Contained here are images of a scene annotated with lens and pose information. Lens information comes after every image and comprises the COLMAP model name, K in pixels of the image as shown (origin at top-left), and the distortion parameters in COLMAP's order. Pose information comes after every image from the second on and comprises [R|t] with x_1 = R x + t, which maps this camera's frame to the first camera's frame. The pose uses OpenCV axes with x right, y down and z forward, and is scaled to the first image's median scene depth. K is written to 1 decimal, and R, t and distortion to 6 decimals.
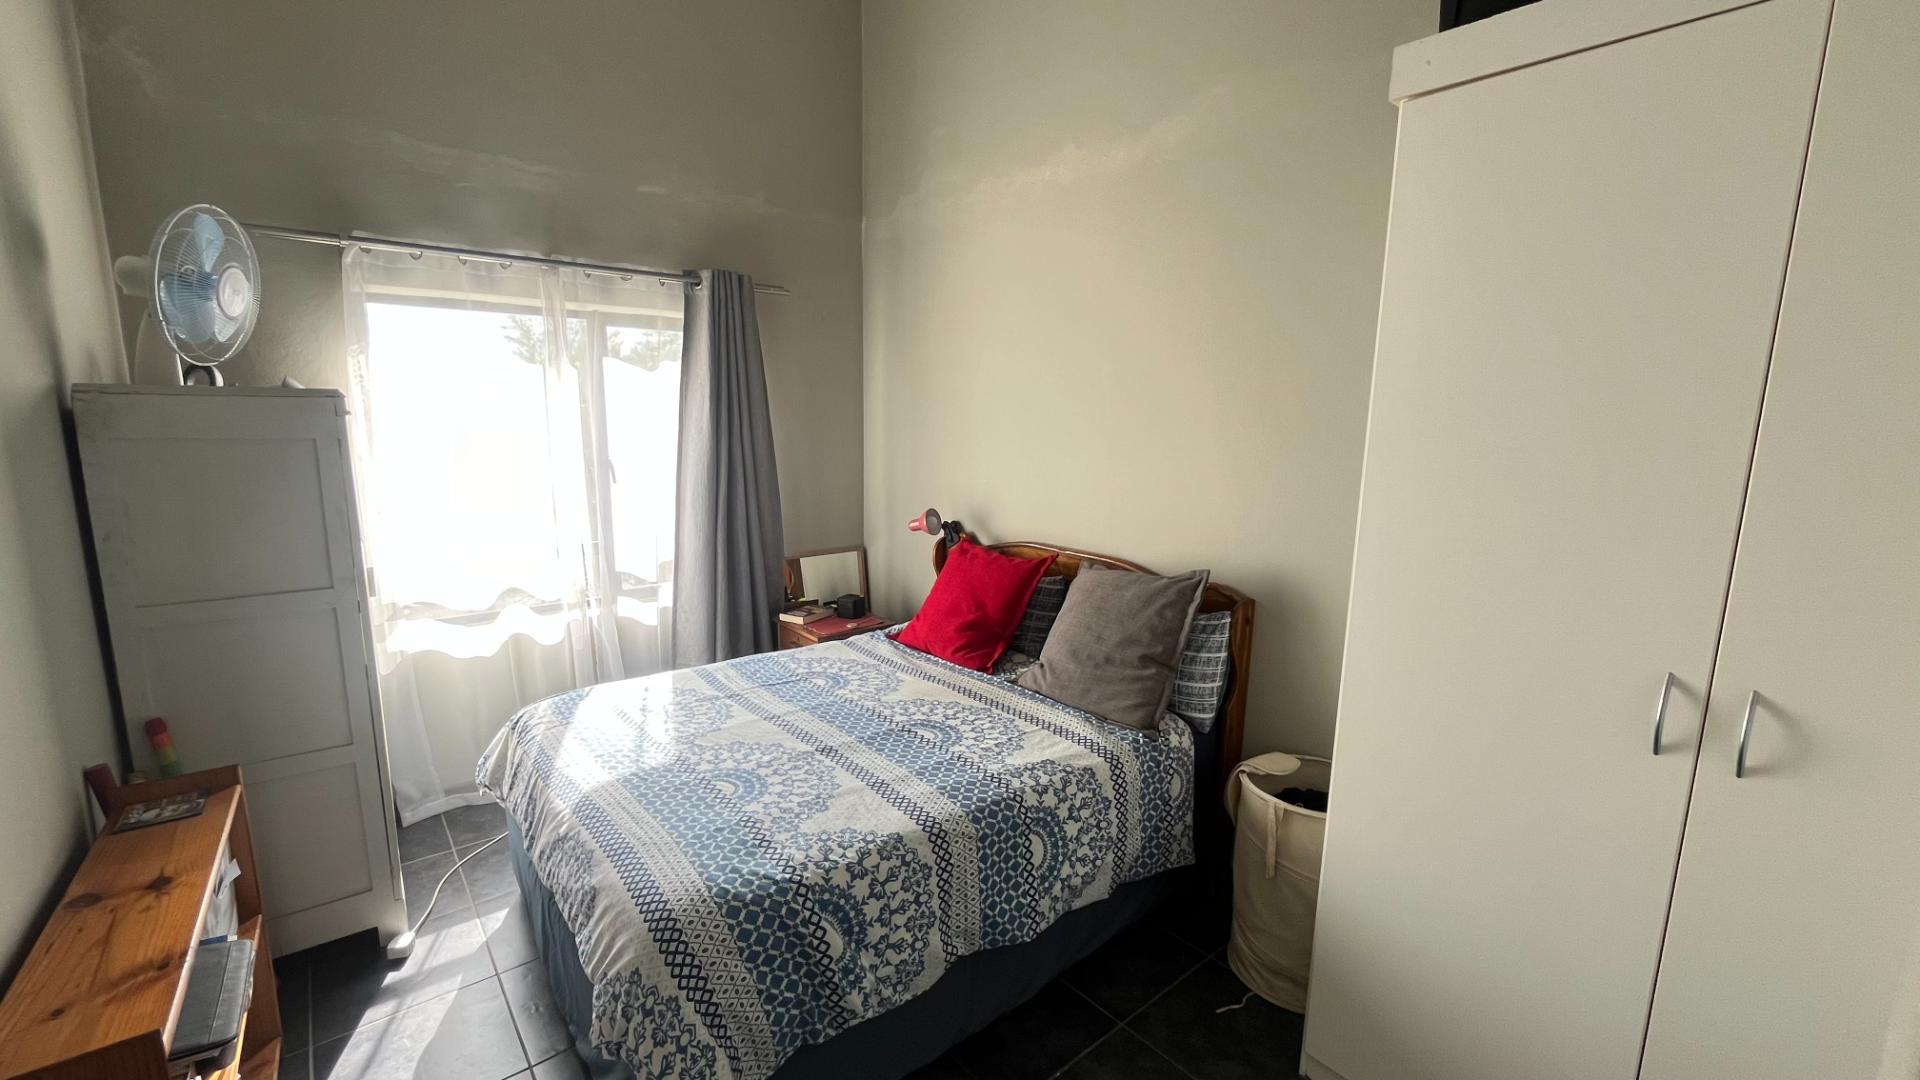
lens RADIAL K [[781.0, 0, 957.3], [0, 781.0, 544.3], [0, 0, 1]] dist [-0.002028, -0.000176]
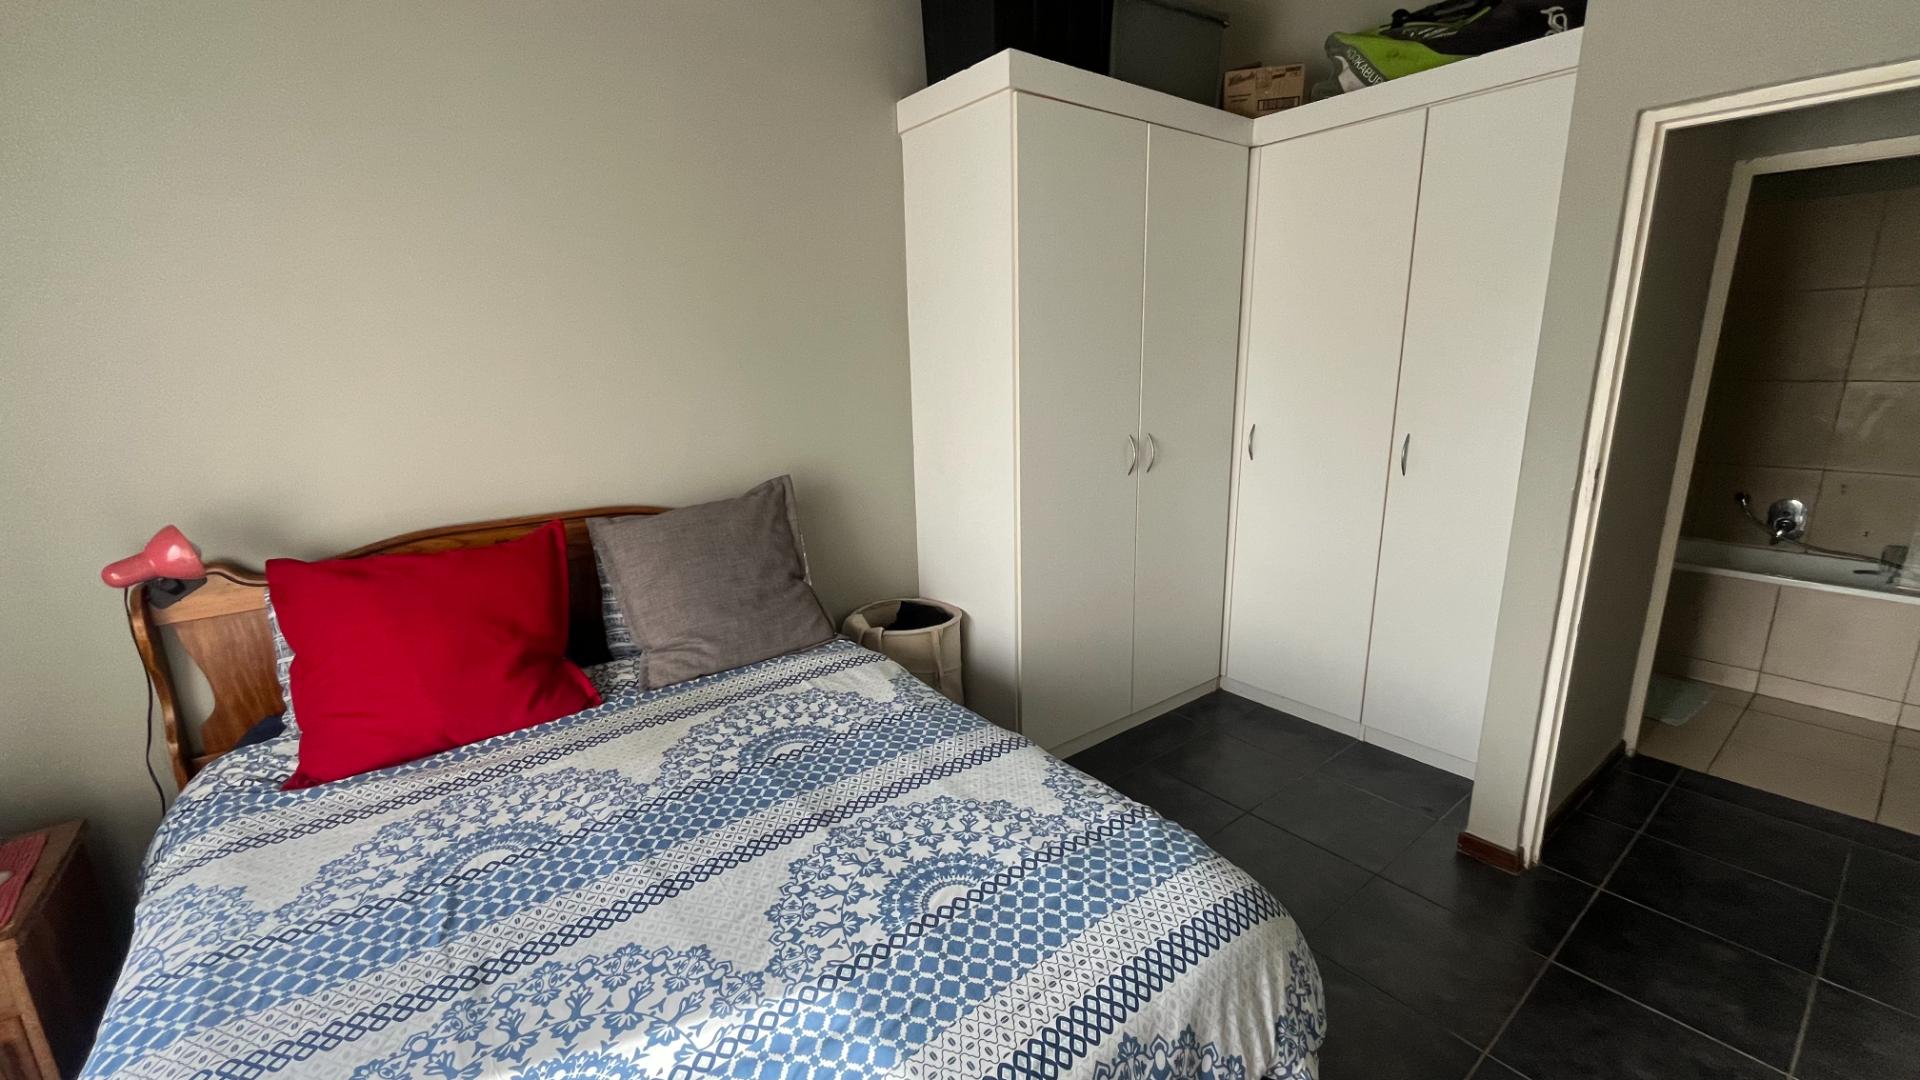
lens RADIAL K [[781.0, 0, 957.3], [0, 781.0, 544.3], [0, 0, 1]] dist [-0.002028, -0.000176]
pose [[0.028112, -0.249303, 0.968017, -0.677727], [0.187969, 0.952443, 0.239834, -0.083529], [-0.981773, 0.175215, 0.073636, 0.734367]]
